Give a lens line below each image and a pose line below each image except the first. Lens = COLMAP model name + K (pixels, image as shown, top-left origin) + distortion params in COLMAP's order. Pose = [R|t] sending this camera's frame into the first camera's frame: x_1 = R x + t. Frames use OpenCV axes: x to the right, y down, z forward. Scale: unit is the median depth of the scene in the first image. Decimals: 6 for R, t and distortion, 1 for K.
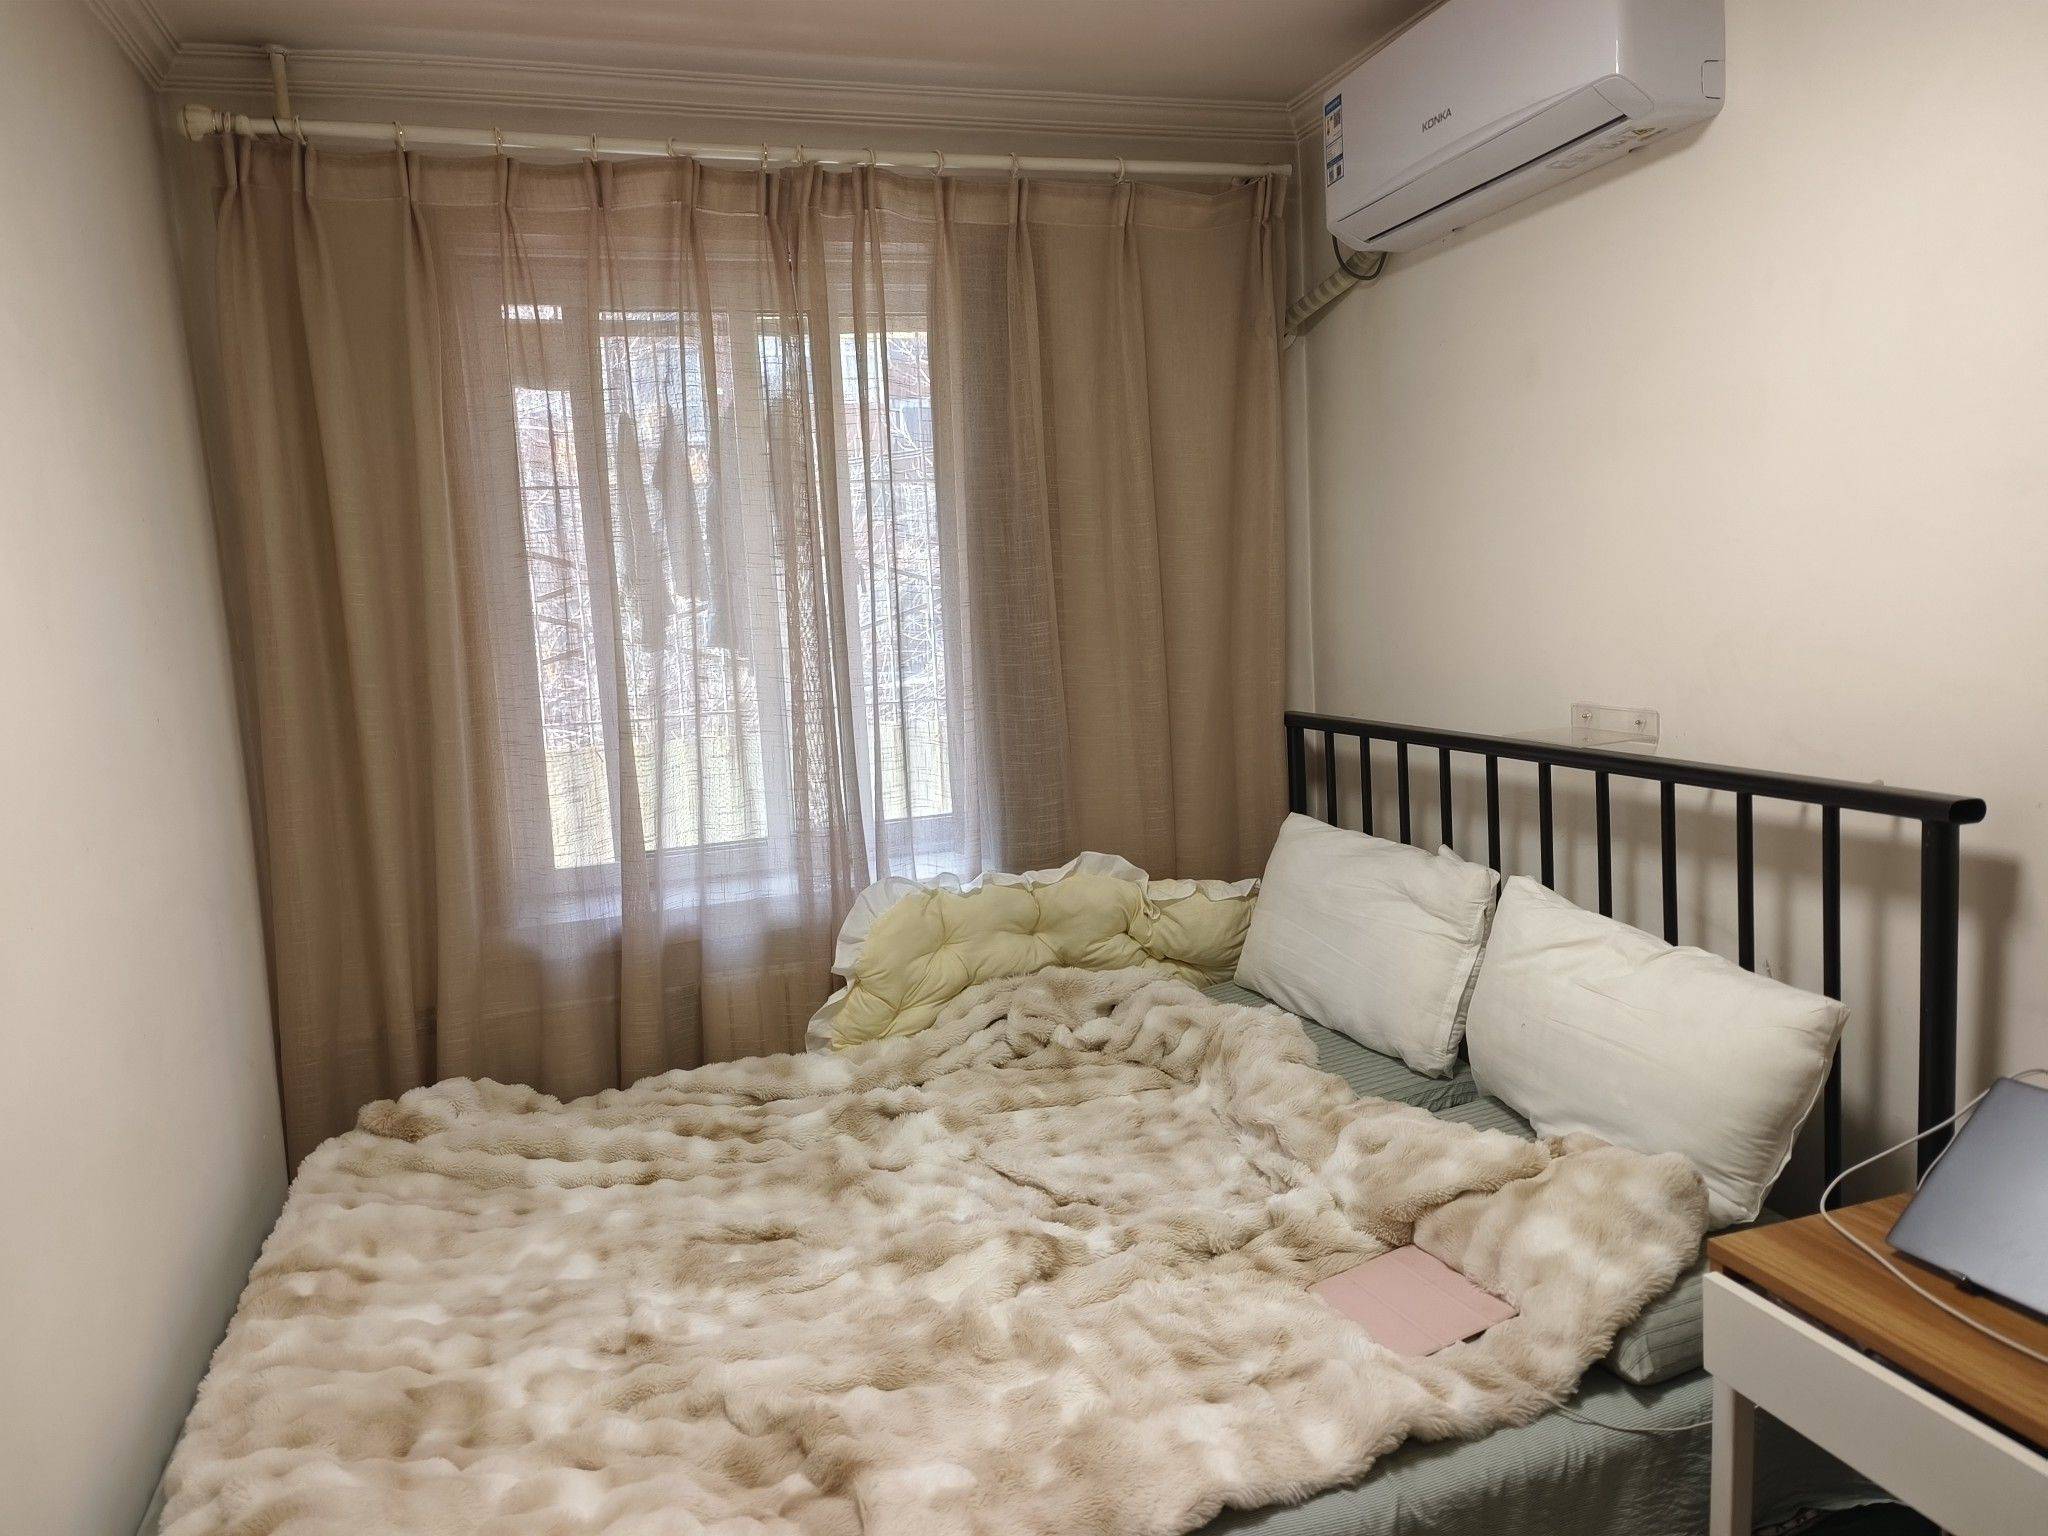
lens RADIAL K [[1466.6, 0, 1024.0], [0, 1466.6, 768.0], [0, 0, 1]] dist [0.000891, -0.001639]
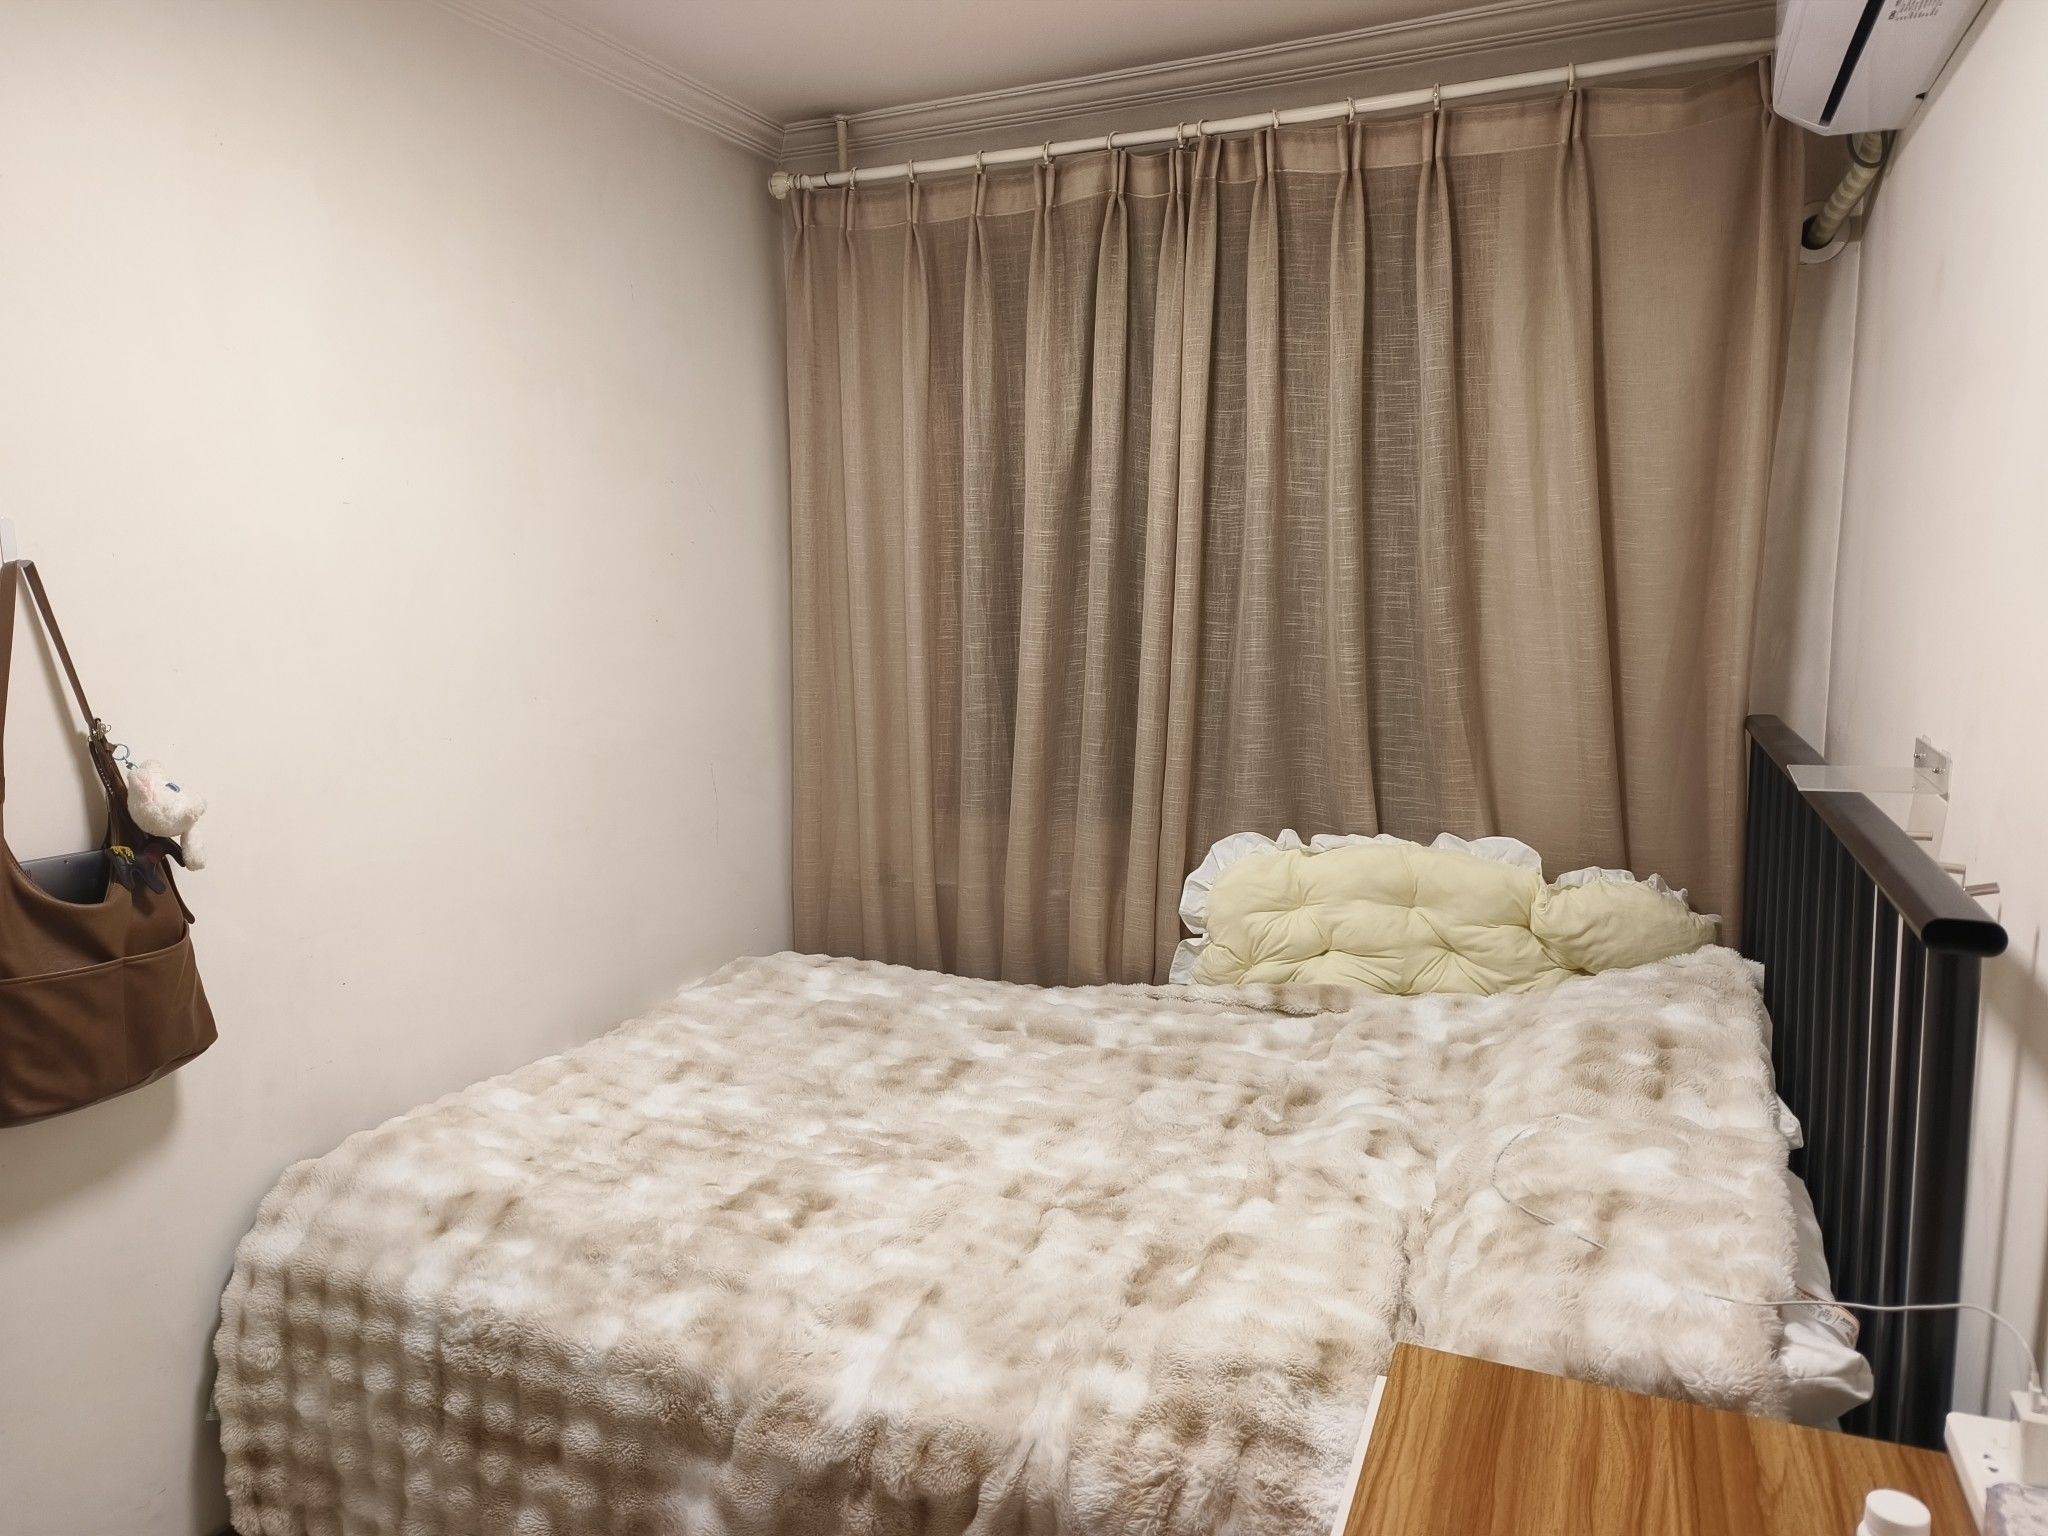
lens RADIAL K [[1466.6, 0, 1024.0], [0, 1466.6, 768.0], [0, 0, 1]] dist [0.000891, -0.001639]
pose [[0.780741, 0.100505, -0.616718, 0.408163], [-0.080293, 0.994934, 0.060493, -0.017030], [0.619674, 0.002289, 0.784856, 0.094321]]
